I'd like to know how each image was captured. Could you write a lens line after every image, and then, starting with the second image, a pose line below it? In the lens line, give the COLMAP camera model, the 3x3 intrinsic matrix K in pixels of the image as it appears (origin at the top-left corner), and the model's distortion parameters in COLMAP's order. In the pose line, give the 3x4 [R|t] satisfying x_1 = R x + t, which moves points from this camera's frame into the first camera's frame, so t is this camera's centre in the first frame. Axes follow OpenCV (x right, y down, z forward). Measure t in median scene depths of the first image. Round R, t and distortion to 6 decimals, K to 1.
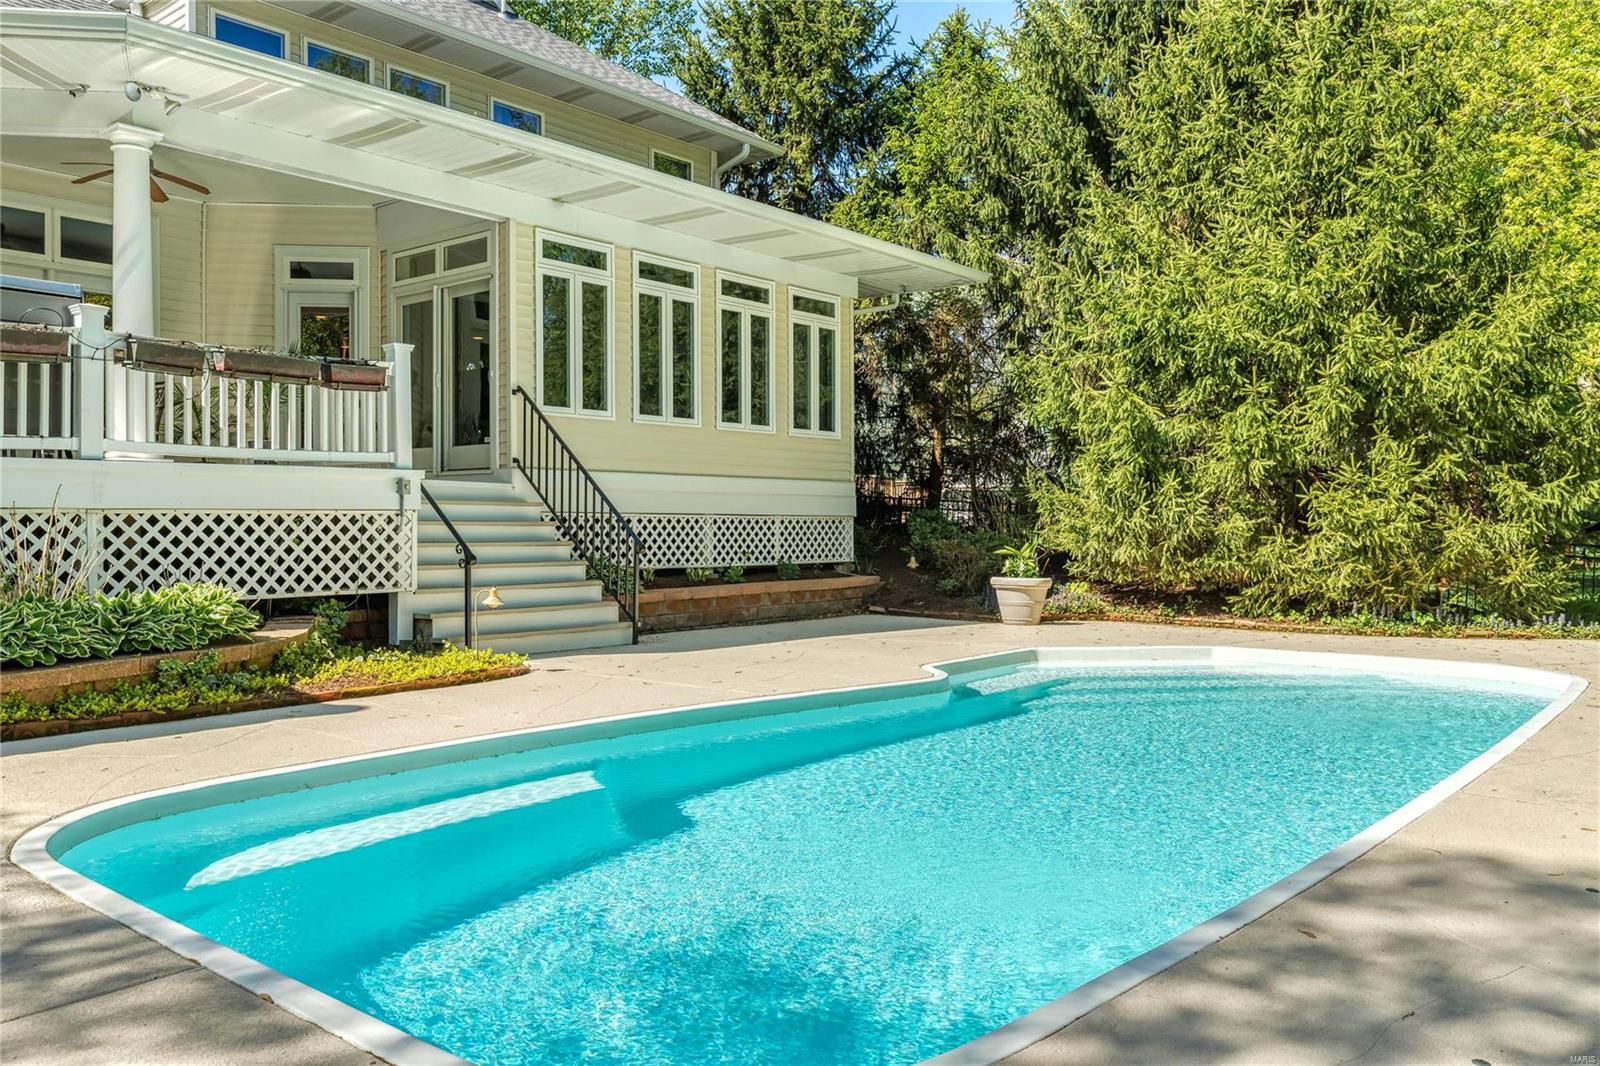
lens RADIAL K [[1237.0, 0, 764.0], [0, 1237.0, 503.6], [0, 0, 1]] dist [0.055471, -0.000518]
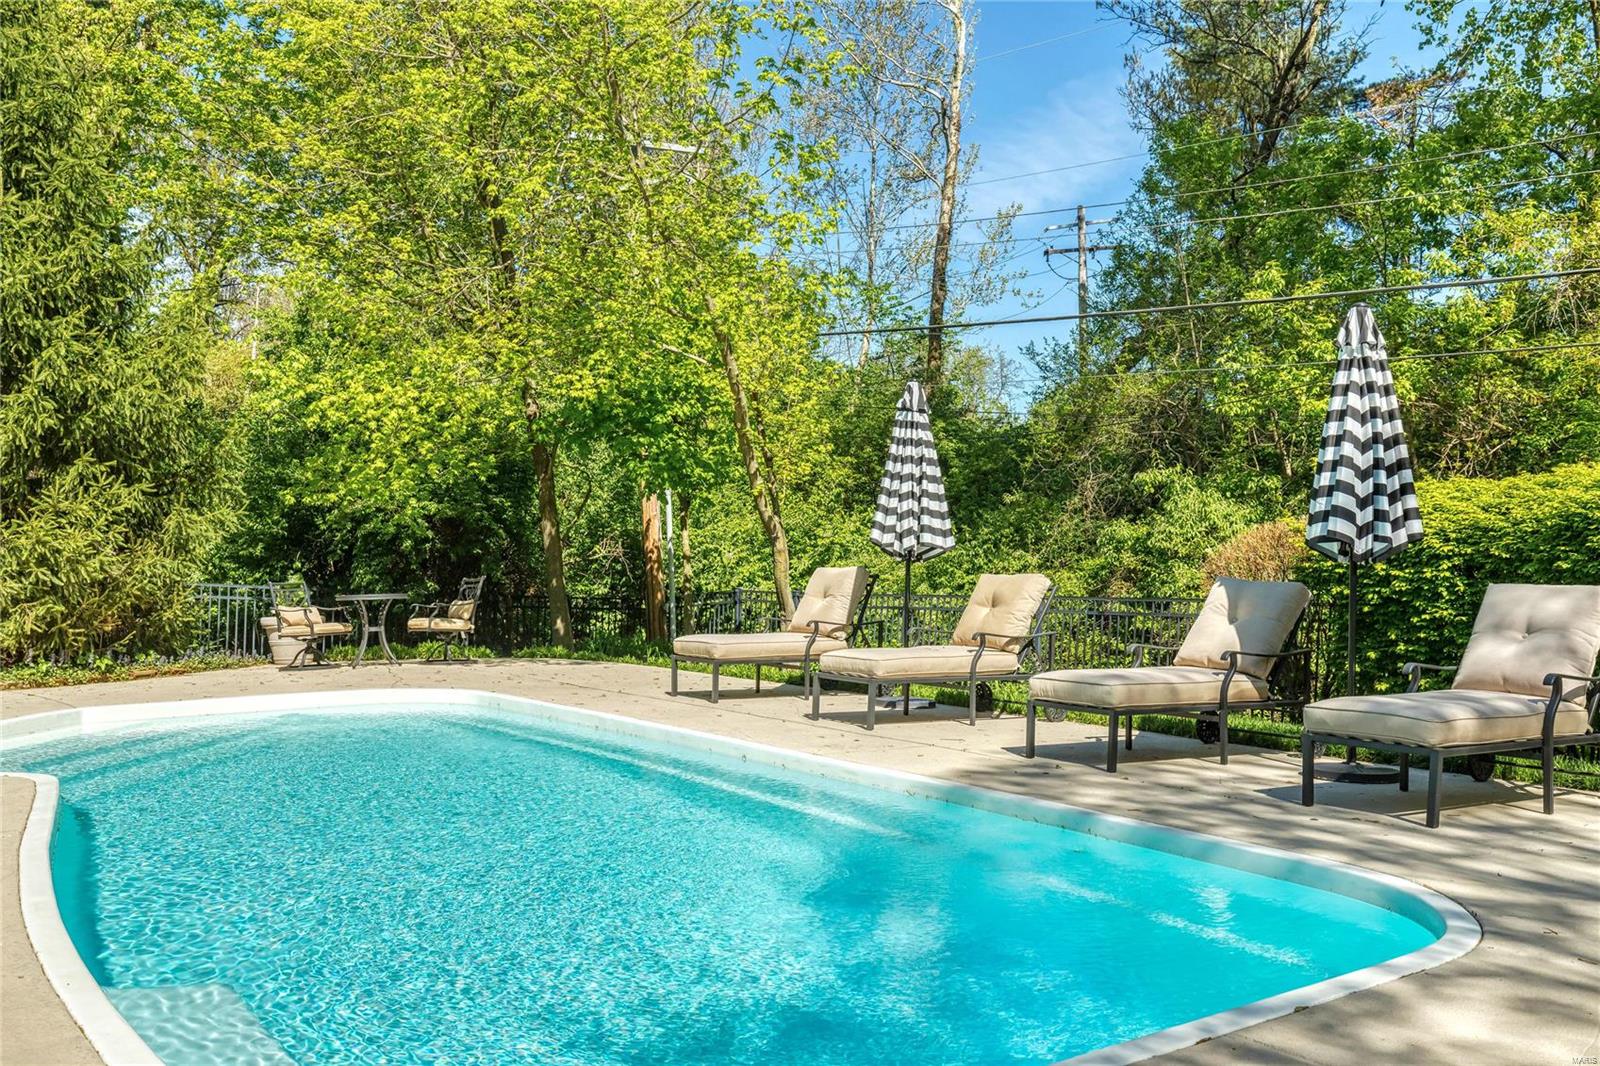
lens RADIAL K [[1458.9, 0, 805.6], [0, 1458.9, 537.9], [0, 0, 1]] dist [0.048873, 0.002477]
pose [[0.229030, 0.009932, 0.973369, -0.401112], [-0.014266, 0.999875, -0.006846, 0.001537], [-0.973315, -0.012318, 0.229143, 0.259951]]
